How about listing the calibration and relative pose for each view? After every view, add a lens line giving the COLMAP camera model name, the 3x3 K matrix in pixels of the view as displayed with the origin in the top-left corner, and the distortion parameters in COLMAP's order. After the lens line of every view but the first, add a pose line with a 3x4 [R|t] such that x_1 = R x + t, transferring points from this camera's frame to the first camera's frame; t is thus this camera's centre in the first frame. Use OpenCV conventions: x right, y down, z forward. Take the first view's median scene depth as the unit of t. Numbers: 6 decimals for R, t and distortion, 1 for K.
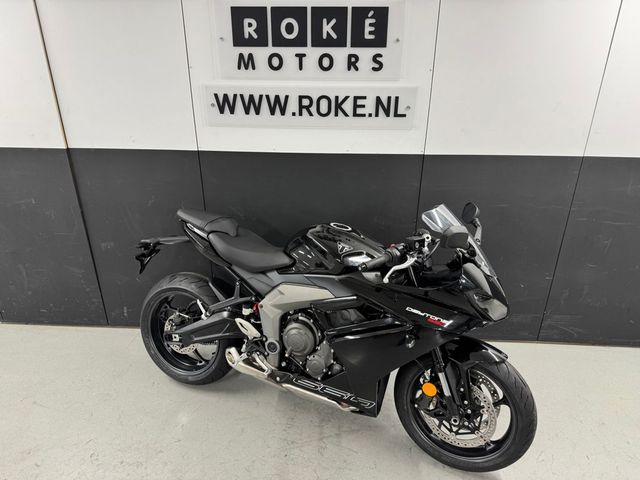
lens RADIAL K [[449.0, 0, 320.0], [0, 449.0, 240.0], [0, 0, 1]] dist [0.074871, -0.108878]
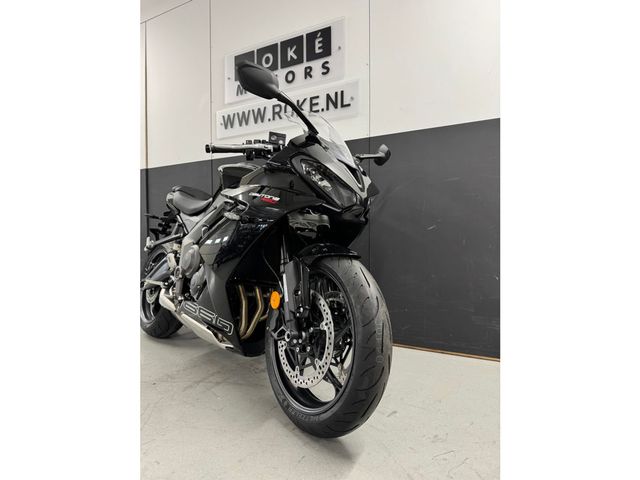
lens RADIAL K [[343.6, 0, 319.9], [0, 343.6, 237.2], [0, 0, 1]] dist [0.003849, 0.000412]
pose [[0.911194, -0.008112, -0.411898, 0.492751], [-0.156802, 0.917729, -0.364948, 0.375072], [0.380971, 0.397124, 0.834957, 0.391481]]
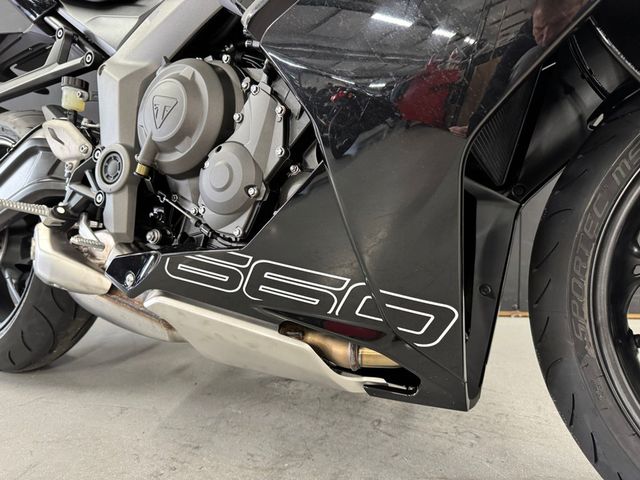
lens RADIAL K [[449.0, 0, 320.0], [0, 449.0, 240.0], [0, 0, 1]] dist [0.074871, -0.108878]
pose [[0.990640, -0.025803, -0.134042, 0.074718], [-0.011467, 0.962770, -0.270078, 0.346446], [0.136021, 0.269087, 0.953462, 0.678046]]
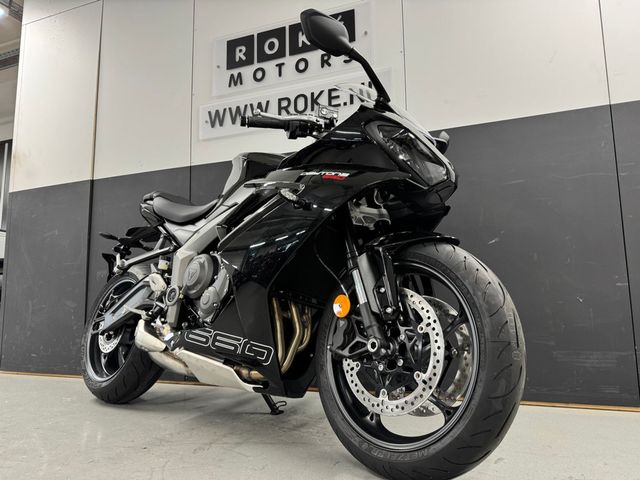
lens RADIAL K [[449.0, 0, 320.0], [0, 449.0, 240.0], [0, 0, 1]] dist [0.074871, -0.108878]
pose [[0.950954, -0.061358, -0.303185, 0.348437], [-0.108256, 0.852134, -0.512003, 0.490369], [0.289770, 0.519714, 0.803698, 0.374319]]
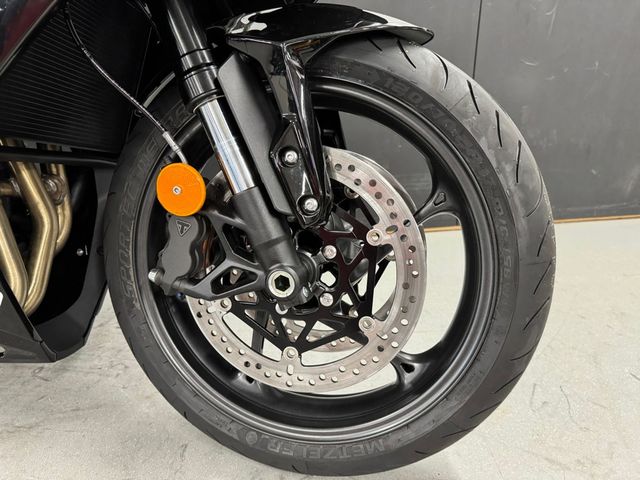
lens RADIAL K [[449.0, 0, 320.0], [0, 449.0, 240.0], [0, 0, 1]] dist [0.074871, -0.108878]
pose [[0.965214, -0.092455, 0.244570, 0.215516], [0.110372, 0.992043, -0.060570, 0.327292], [-0.237024, 0.085457, 0.967738, 0.619325]]
